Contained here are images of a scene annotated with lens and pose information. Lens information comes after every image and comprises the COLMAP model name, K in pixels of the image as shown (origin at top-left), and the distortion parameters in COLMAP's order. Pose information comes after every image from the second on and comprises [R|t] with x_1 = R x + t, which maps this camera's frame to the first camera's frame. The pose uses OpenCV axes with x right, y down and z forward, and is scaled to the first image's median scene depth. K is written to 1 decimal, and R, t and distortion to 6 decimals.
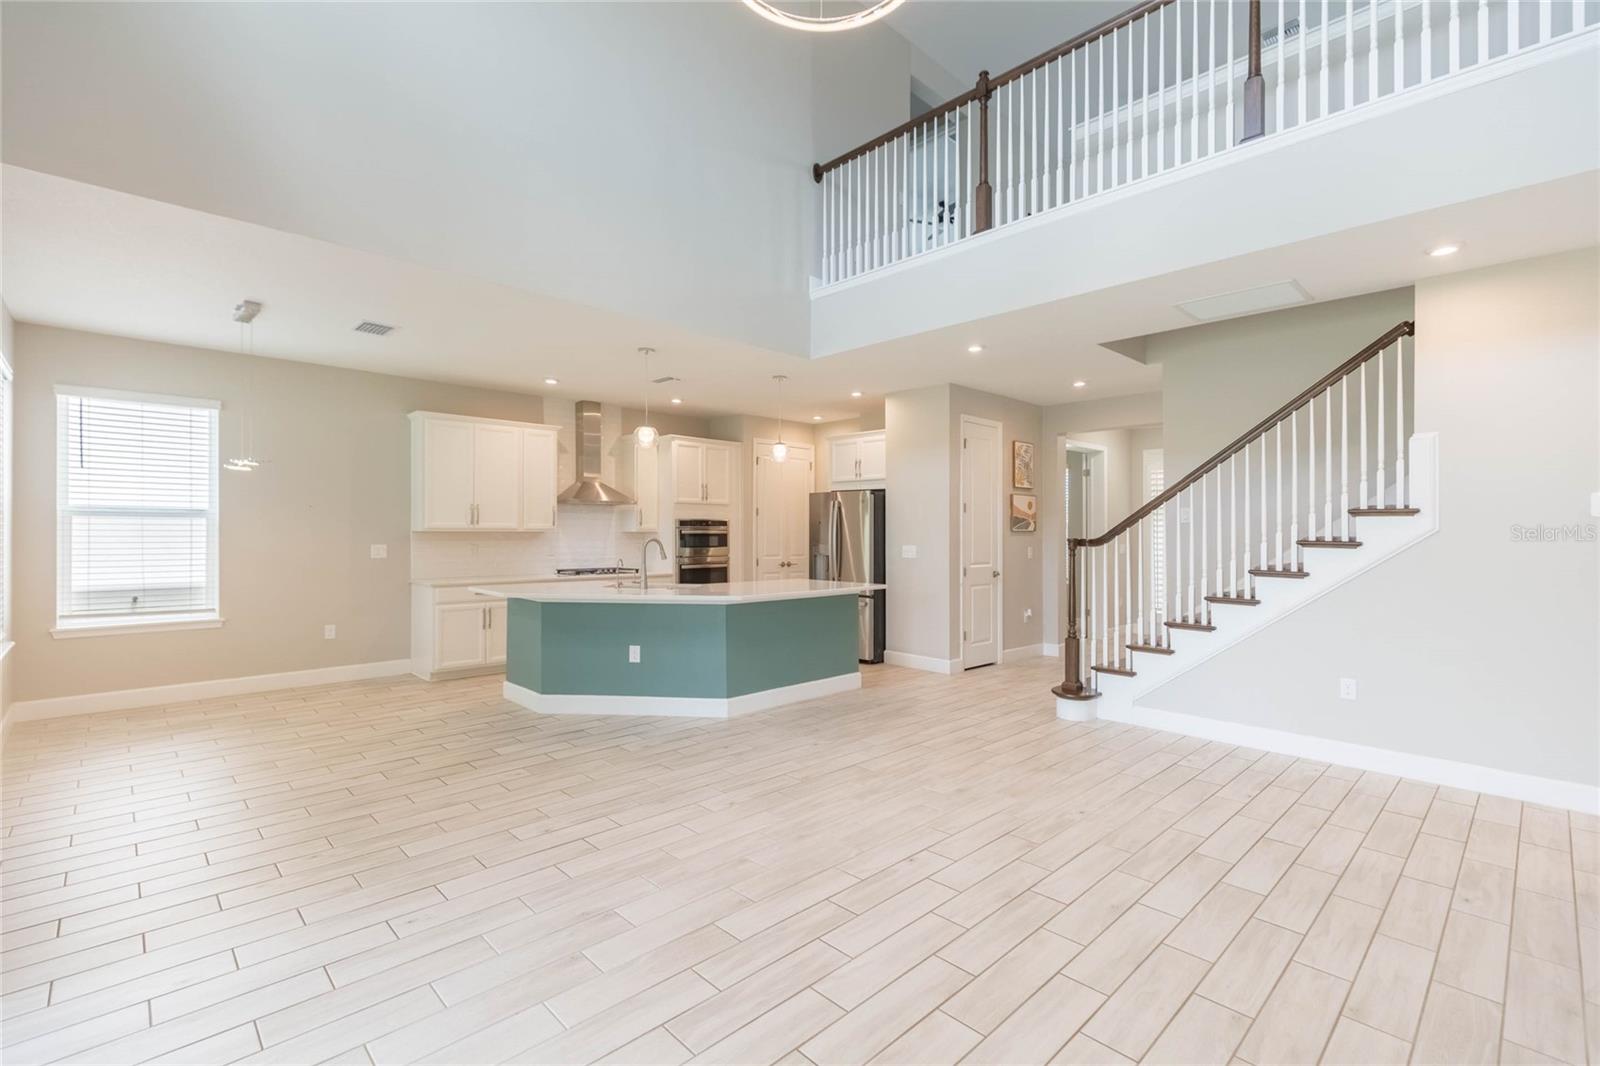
lens RADIAL K [[720.9, 0, 809.0], [0, 720.9, 533.3], [0, 0, 1]] dist [0.001398, -0.000054]
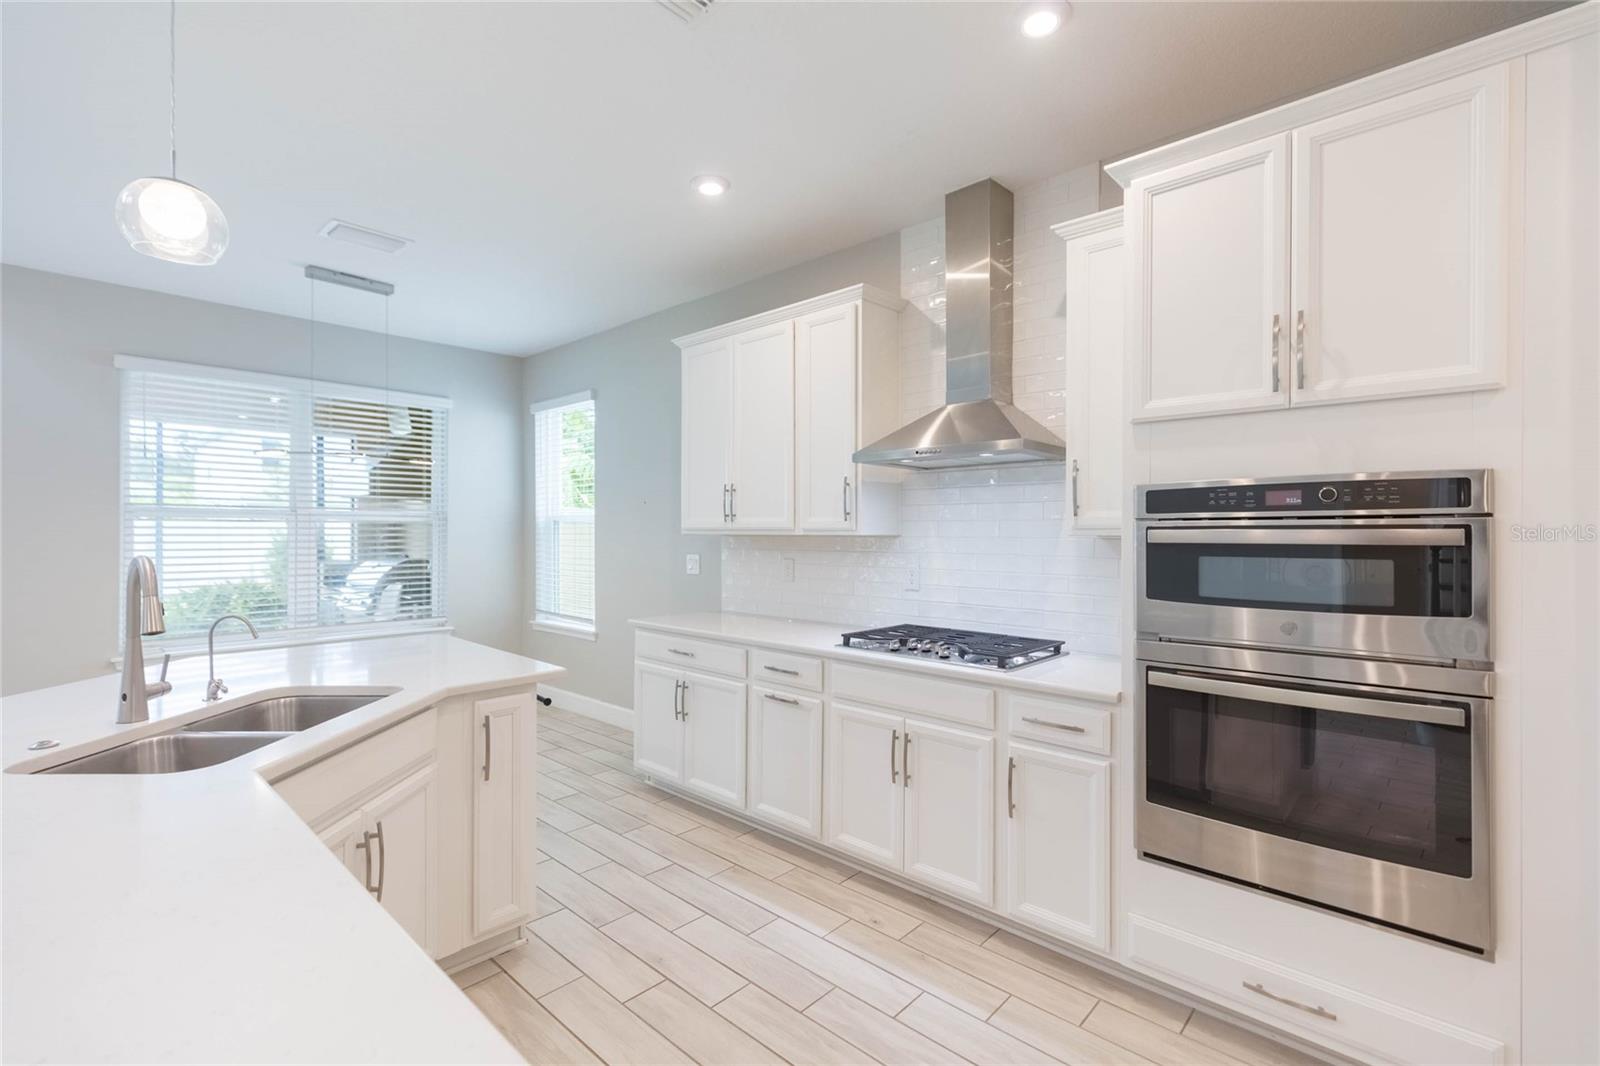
lens RADIAL K [[714.2, 0, 804.7], [0, 714.2, 532.2], [0, 0, 1]] dist [0.002649, -0.000037]
pose [[0.055400, -0.003841, -0.998457, 0.091430], [-0.002793, 0.999988, -0.004002, -0.002647], [0.998460, 0.003011, 0.055389, 1.265568]]
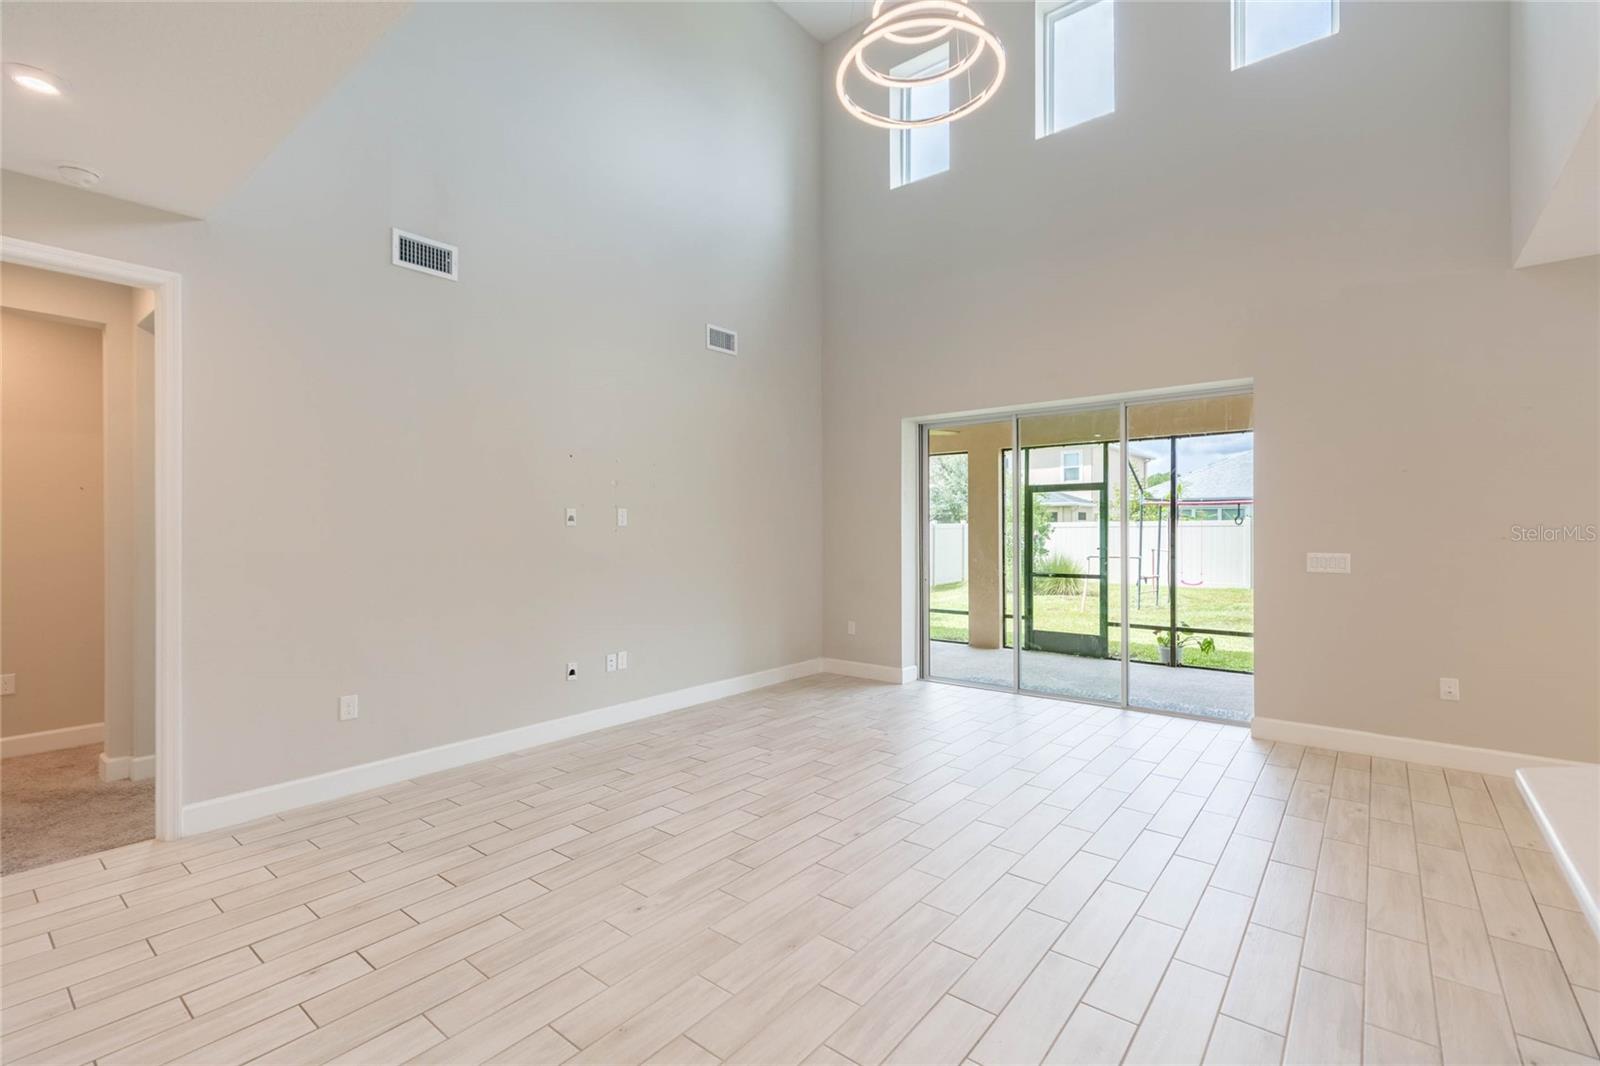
lens RADIAL K [[714.2, 0, 804.7], [0, 714.2, 532.2], [0, 0, 1]] dist [0.002649, -0.000037]
pose [[-0.992439, -0.002500, -0.122715, 0.189314], [-0.003455, 0.999965, 0.007569, -0.004136], [0.122692, 0.007936, -0.992413, 1.103296]]
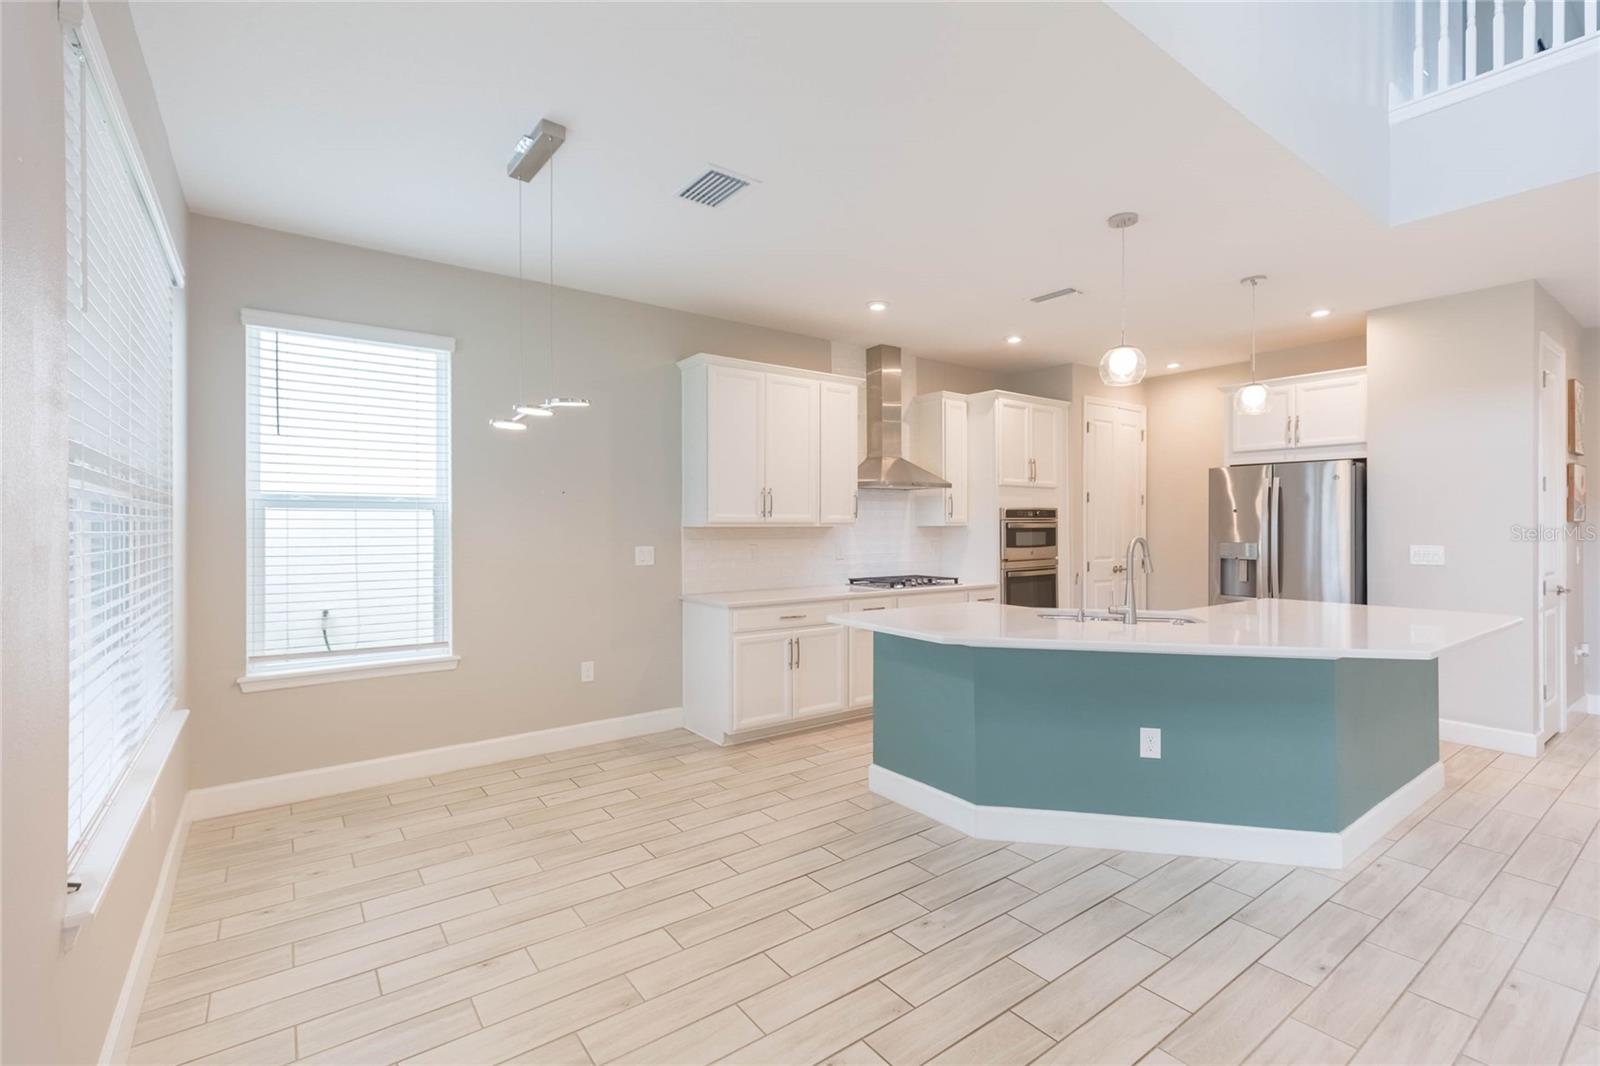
lens RADIAL K [[718.3, 0, 799.9], [0, 718.3, 523.3], [0, 0, 1]] dist [0.000803, 0.000135]
pose [[0.990571, -0.005945, -0.136872, -0.415038], [0.005411, 0.999976, -0.004275, -0.003443], [0.136895, 0.003494, 0.990579, 0.385412]]
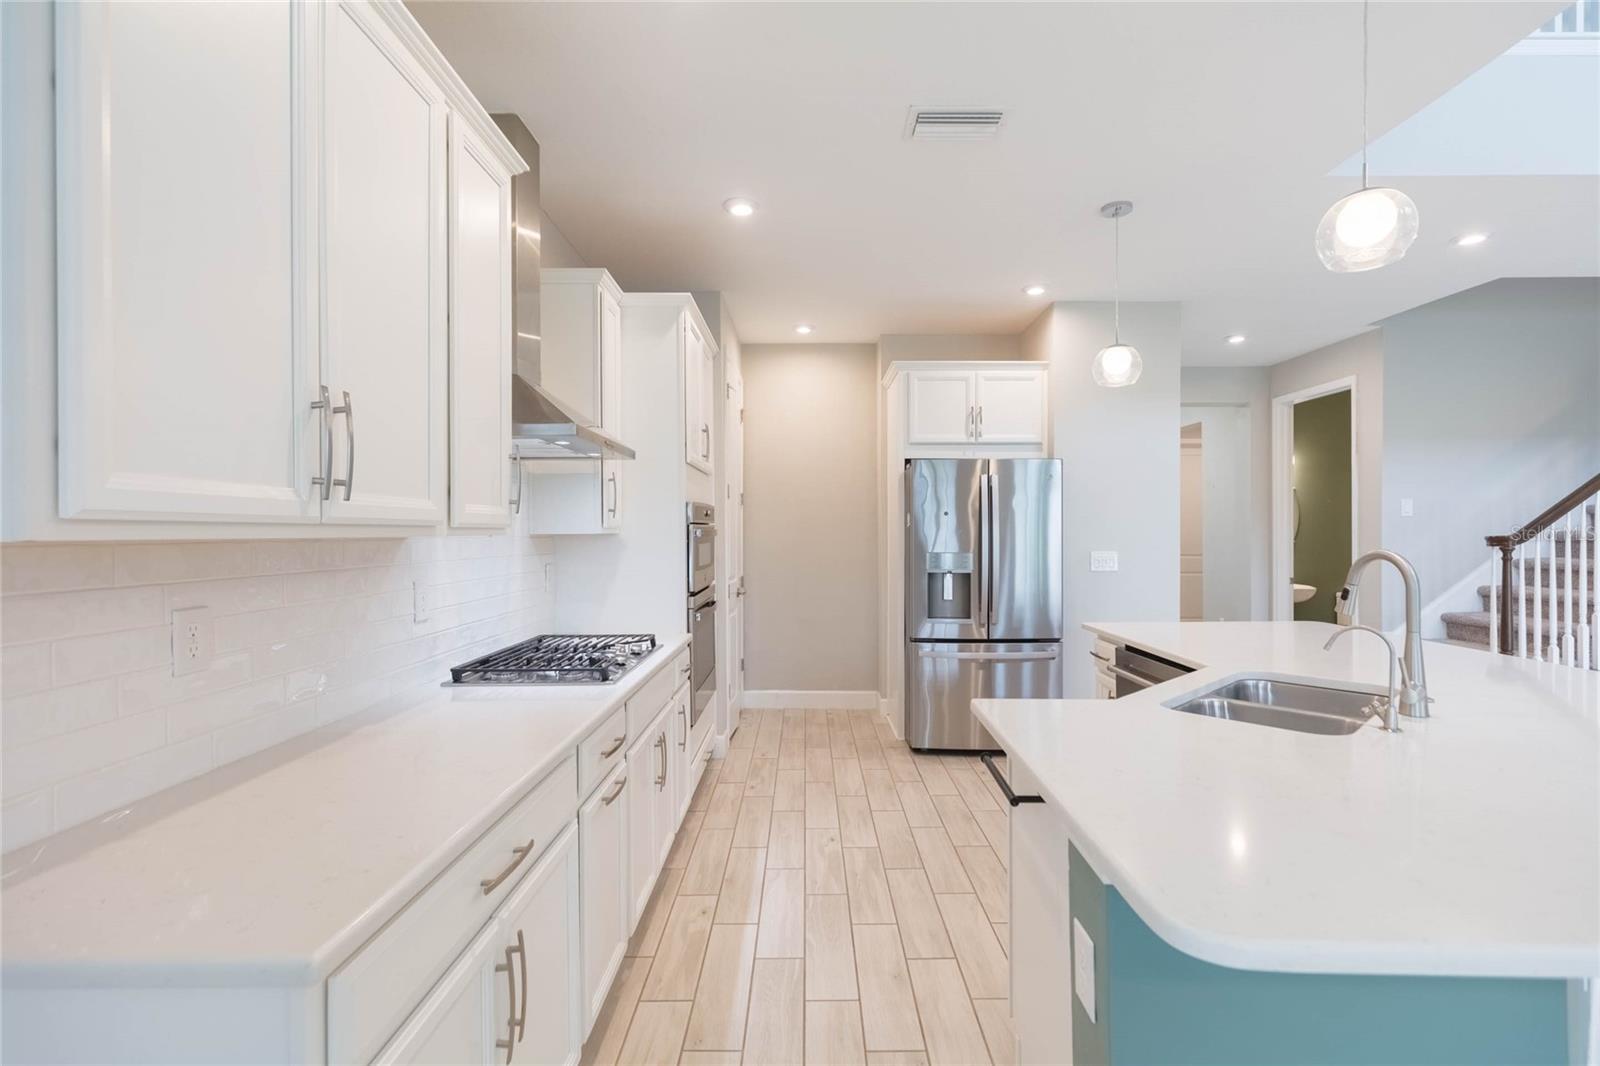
lens RADIAL K [[721.1, 0, 801.1], [0, 721.1, 530.5], [0, 0, 1]] dist [0.001875, 0.000370]
pose [[0.700599, -0.005433, 0.713535, -0.631908], [0.008142, 0.999967, -0.000380, -0.004202], [-0.713509, 0.006076, 0.700620, 0.968559]]
